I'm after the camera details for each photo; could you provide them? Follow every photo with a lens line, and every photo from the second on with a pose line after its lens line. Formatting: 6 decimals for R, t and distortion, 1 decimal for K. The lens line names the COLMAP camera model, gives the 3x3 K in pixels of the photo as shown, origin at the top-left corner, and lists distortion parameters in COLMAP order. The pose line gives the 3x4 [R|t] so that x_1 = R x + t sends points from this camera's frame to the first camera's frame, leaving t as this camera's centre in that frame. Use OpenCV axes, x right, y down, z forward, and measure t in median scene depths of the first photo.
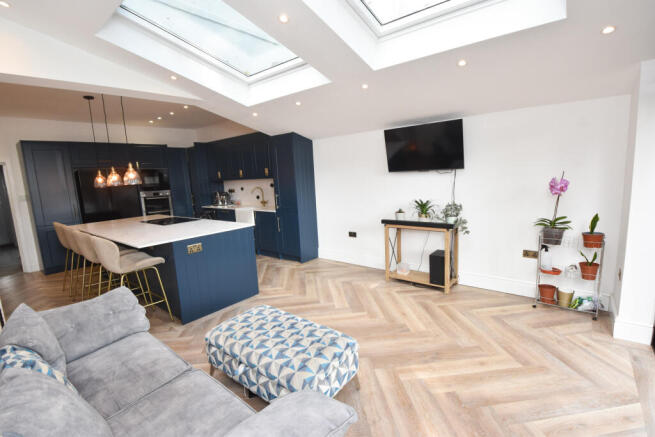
lens RADIAL K [[301.2, 0, 329.8], [0, 301.2, 220.5], [0, 0, 1]] dist [0.027661, -0.035528]
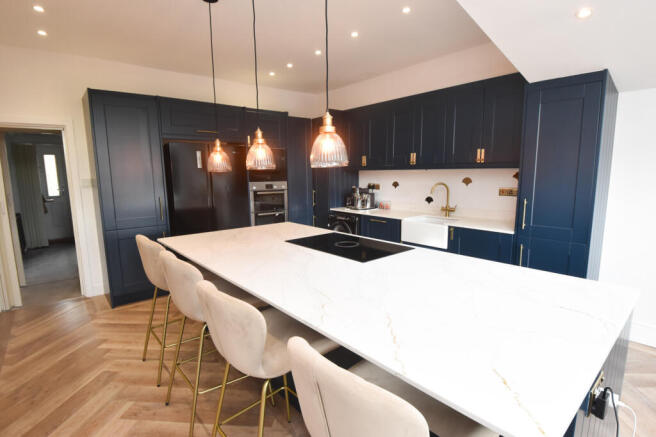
lens RADIAL K [[327.5, 0, 328.0], [0, 327.5, 218.5], [0, 0, 1]] dist [0.001722, -0.019767]
pose [[0.984384, 0.064309, -0.163866, -0.345993], [-0.064965, 0.997887, 0.001358, -0.029200], [0.163607, 0.009309, 0.986482, 0.341394]]
